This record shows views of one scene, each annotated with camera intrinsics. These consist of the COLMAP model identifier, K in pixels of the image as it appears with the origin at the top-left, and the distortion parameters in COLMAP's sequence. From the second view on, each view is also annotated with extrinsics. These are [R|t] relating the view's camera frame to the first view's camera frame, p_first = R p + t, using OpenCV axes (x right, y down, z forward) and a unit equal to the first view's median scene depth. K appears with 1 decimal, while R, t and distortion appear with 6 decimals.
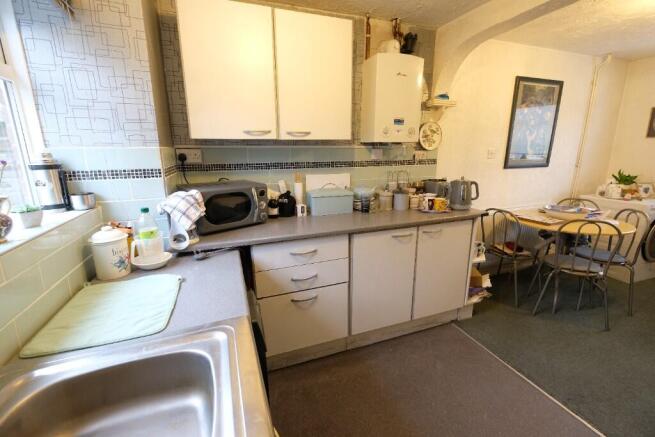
lens RADIAL K [[285.3, 0, 329.8], [0, 285.3, 215.3], [0, 0, 1]] dist [-0.003424, -0.000034]
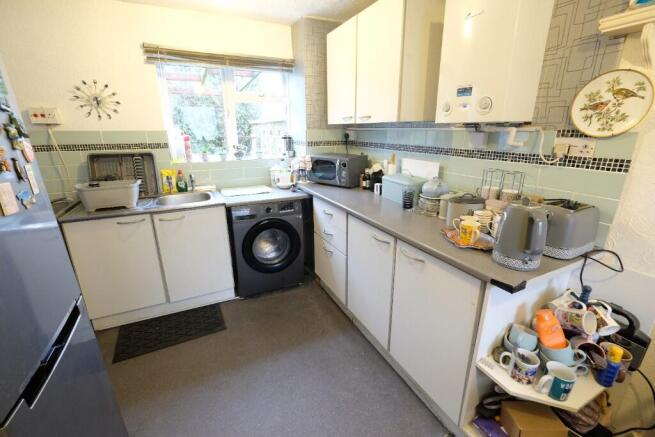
lens RADIAL K [[285.3, 0, 327.1], [0, 285.3, 216.2], [0, 0, 1]] dist [-0.003424, -0.000034]
pose [[0.083008, 0.297785, -0.951017, 0.809795], [-0.219832, 0.936274, 0.273981, -0.148173], [0.972000, 0.186321, 0.143180, 0.572171]]
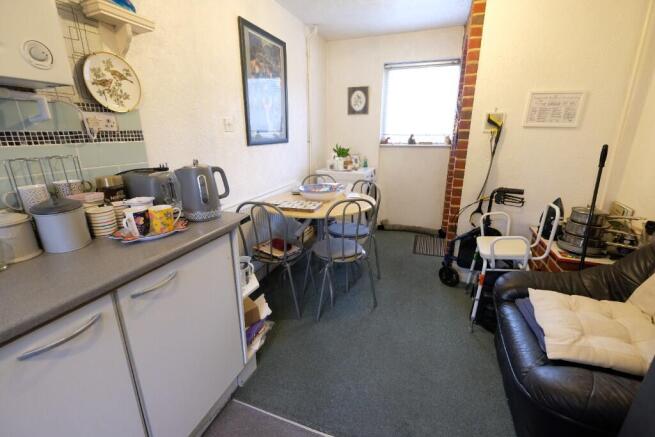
lens RADIAL K [[285.3, 0, 326.5], [0, 285.3, 216.5], [0, 0, 1]] dist [-0.003424, -0.000034]
pose [[0.659338, -0.211422, 0.721508, 0.195706], [0.168645, 0.976783, 0.132111, -0.054129], [-0.732688, 0.034573, 0.679686, 0.408925]]
